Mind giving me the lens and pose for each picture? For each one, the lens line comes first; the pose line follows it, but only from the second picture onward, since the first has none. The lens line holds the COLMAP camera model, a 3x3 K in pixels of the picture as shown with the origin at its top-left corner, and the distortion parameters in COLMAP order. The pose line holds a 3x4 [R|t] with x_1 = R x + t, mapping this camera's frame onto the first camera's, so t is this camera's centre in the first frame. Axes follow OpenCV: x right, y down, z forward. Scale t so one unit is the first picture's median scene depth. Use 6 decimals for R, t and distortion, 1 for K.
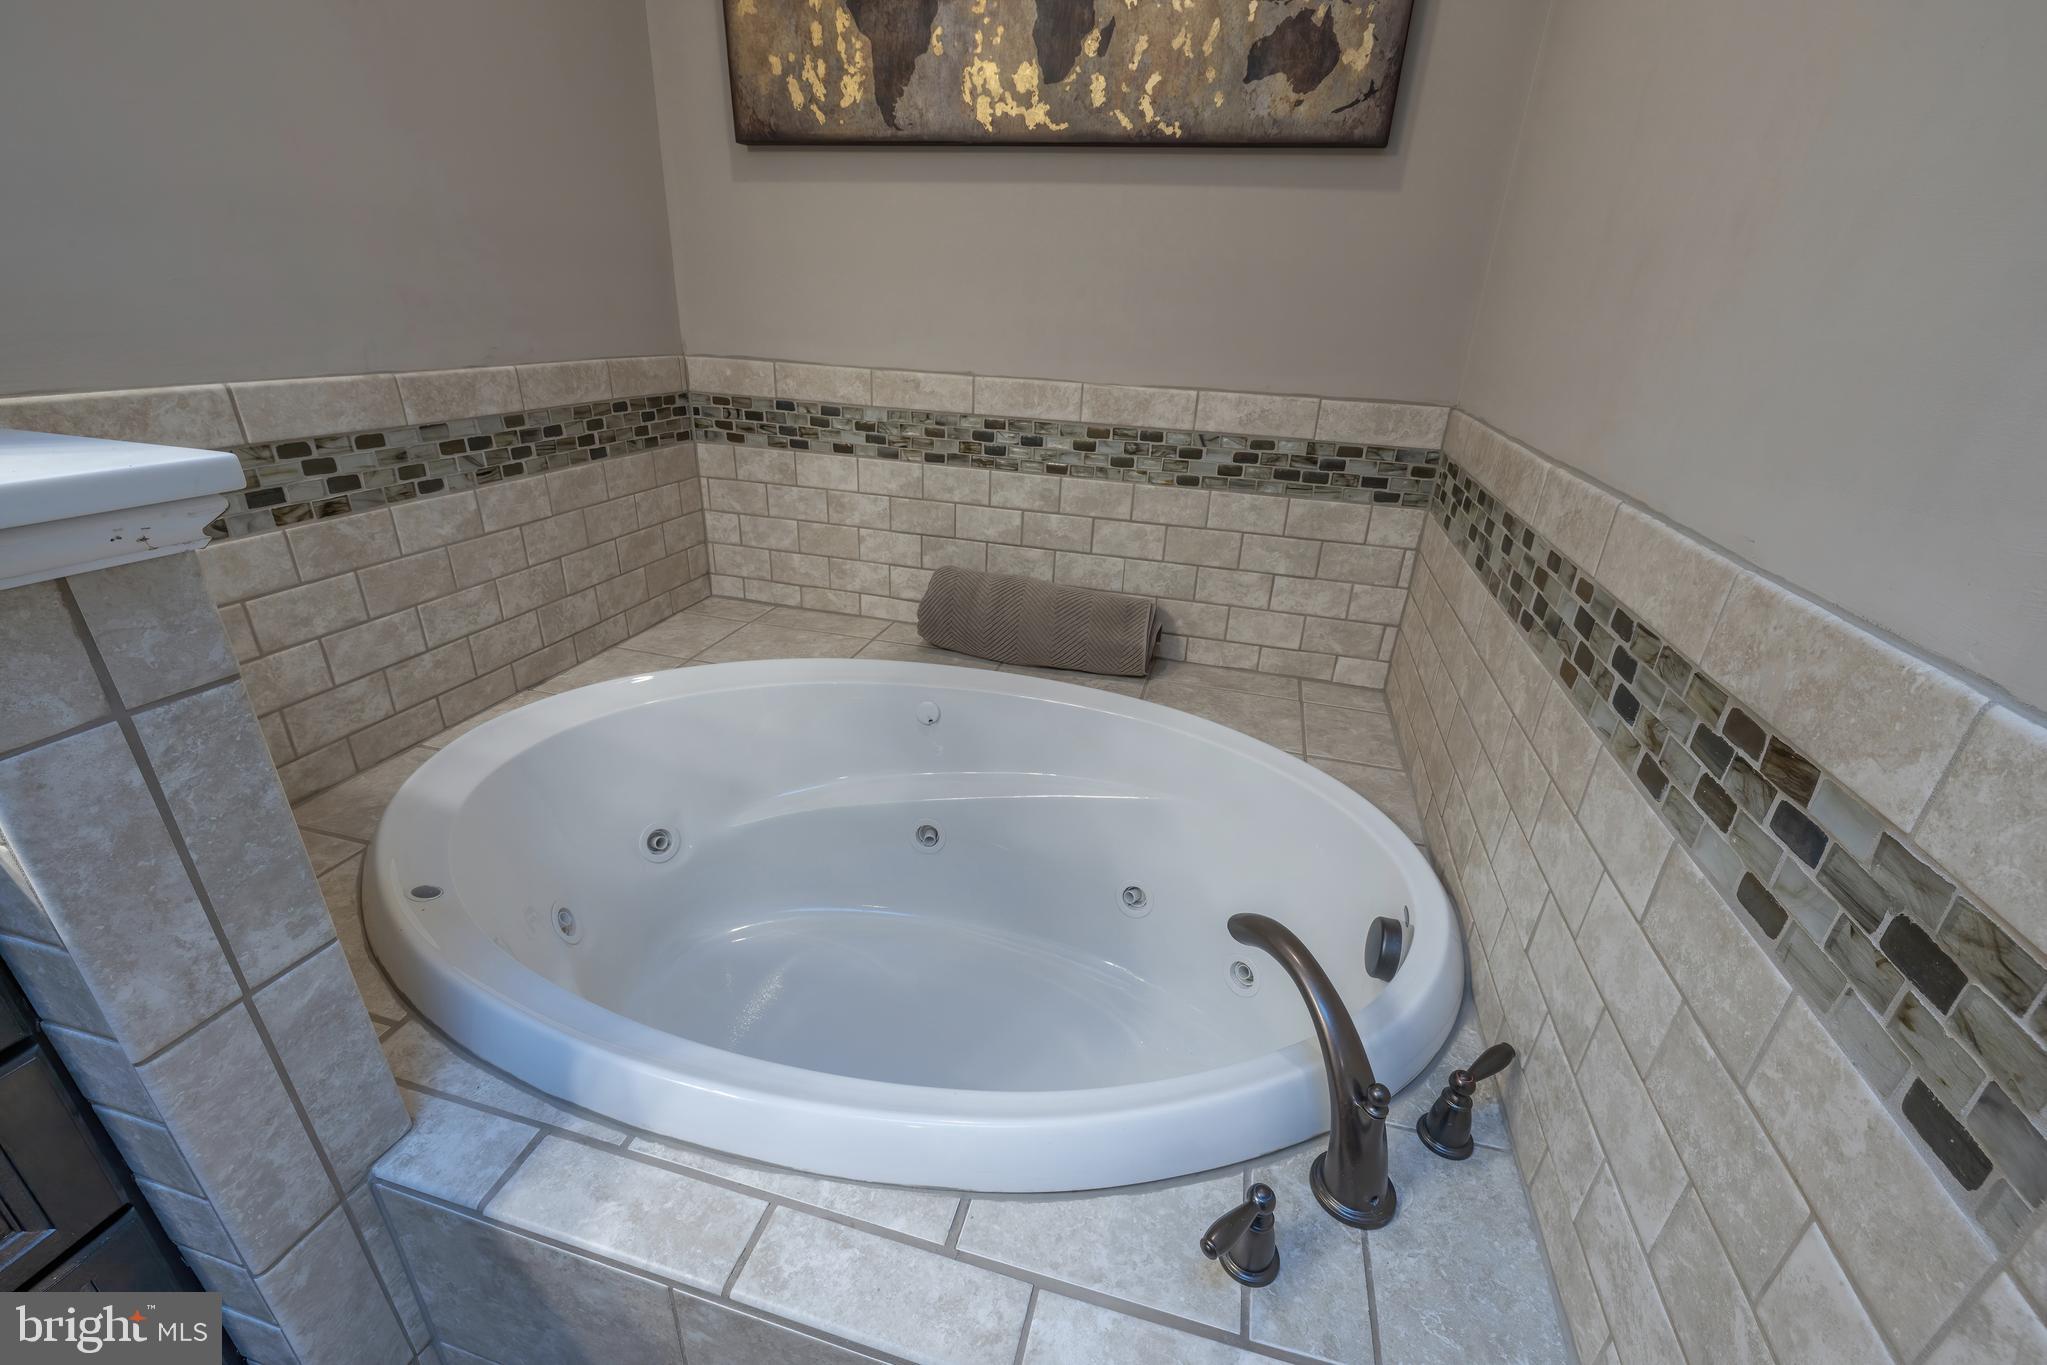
lens RADIAL K [[852.1, 0, 1031.7], [0, 852.1, 687.9], [0, 0, 1]] dist [0.000980, -0.000663]
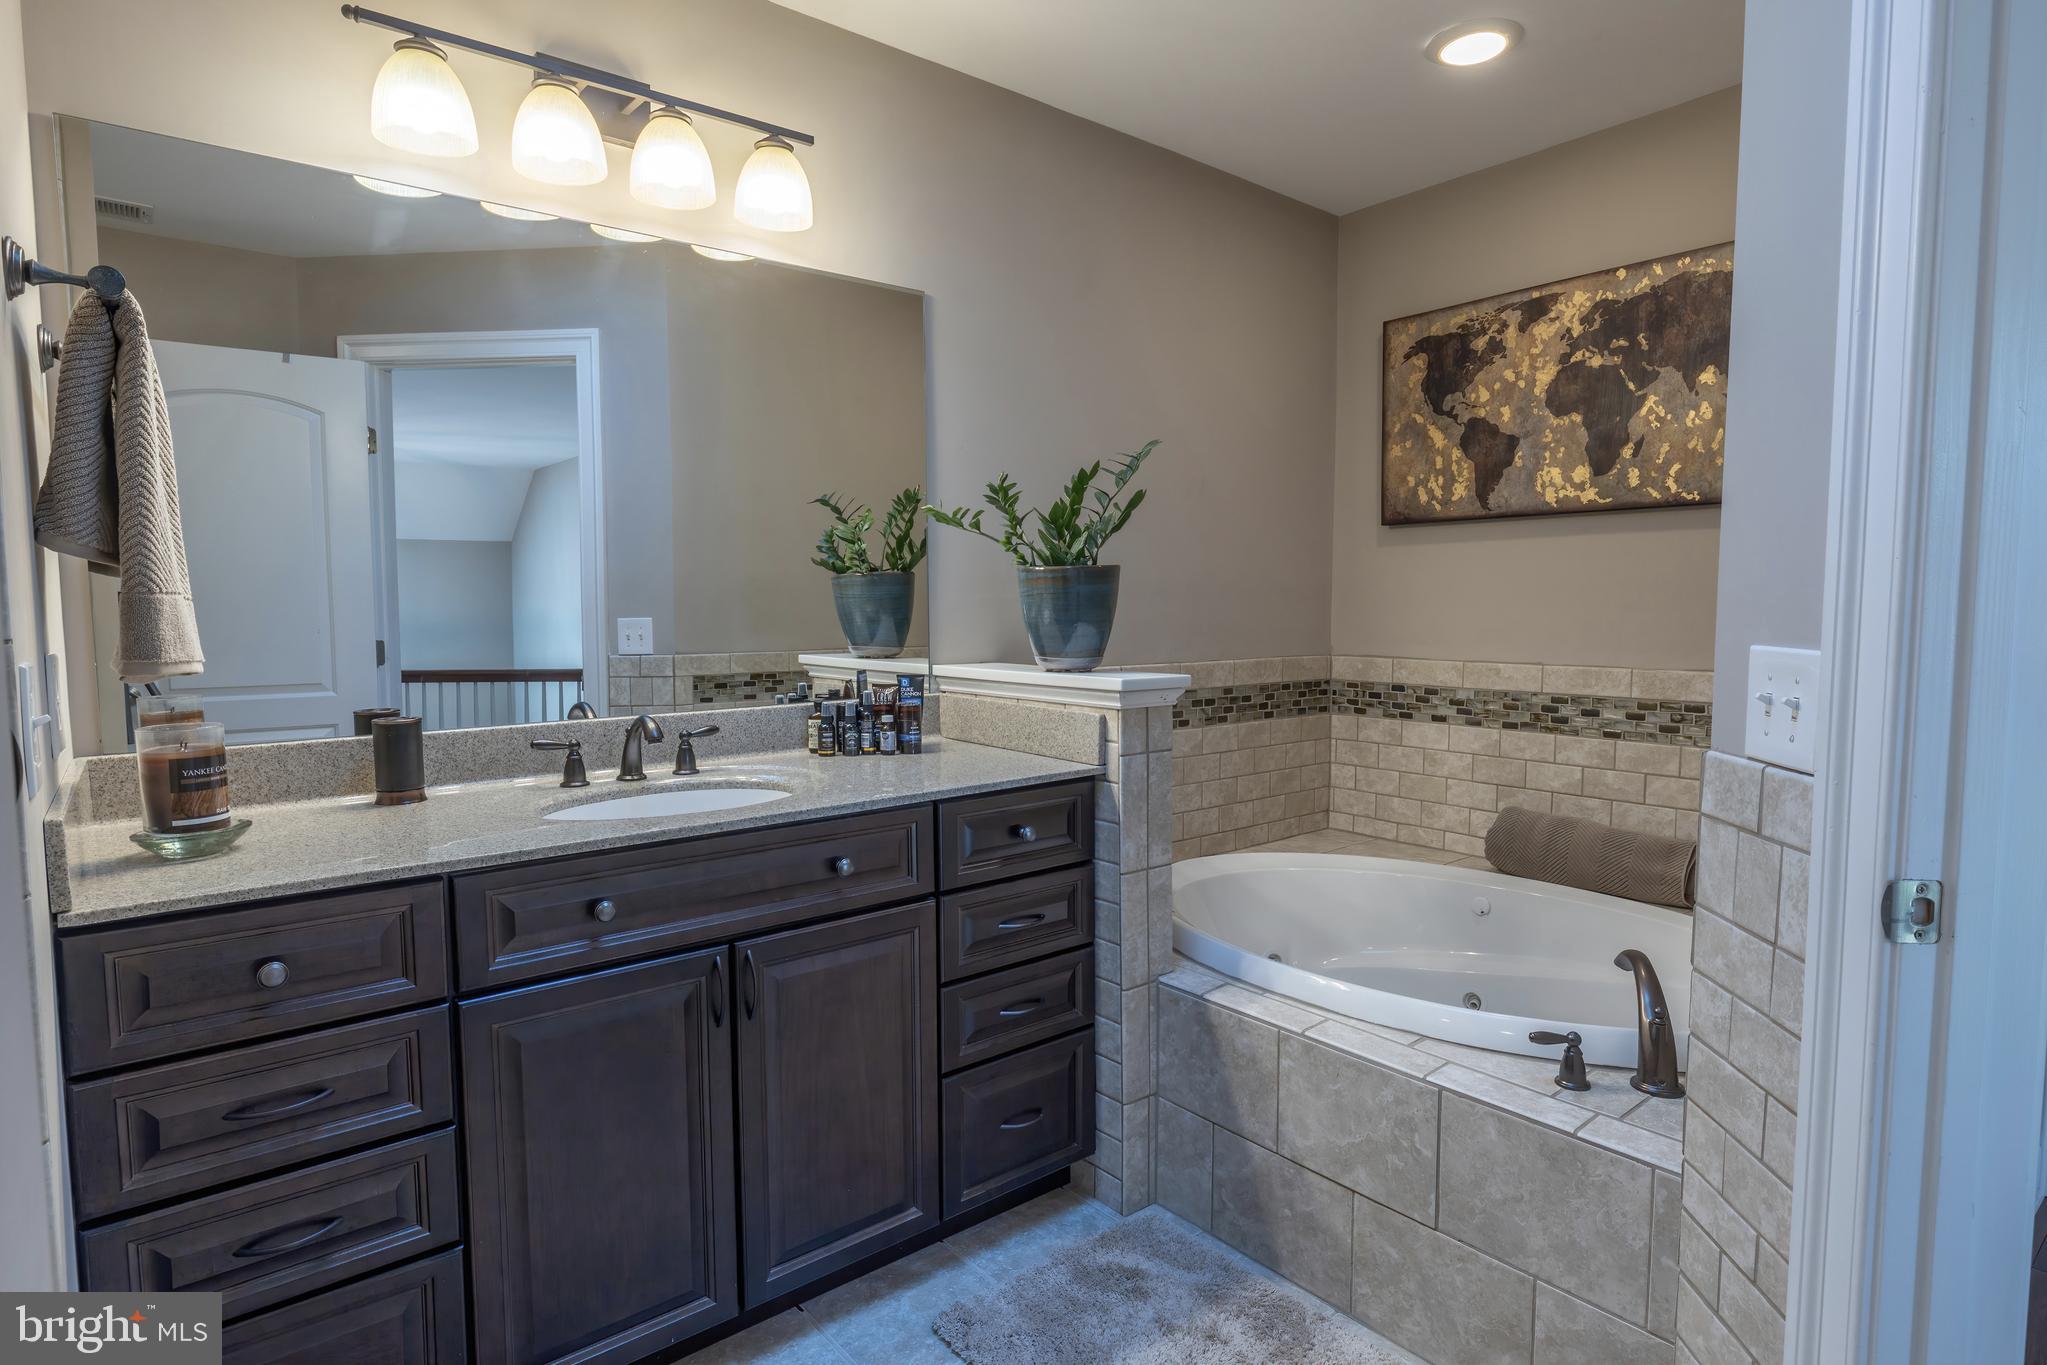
lens RADIAL K [[1124.7, 0, 1017.4], [0, 1124.7, 677.6], [0, 0, 1]] dist [-0.001816, 0.000038]
pose [[0.809149, -0.006743, -0.587565, 0.307061], [-0.205363, 0.933632, -0.293525, 0.341979], [0.550549, 0.358170, 0.754063, -0.781041]]
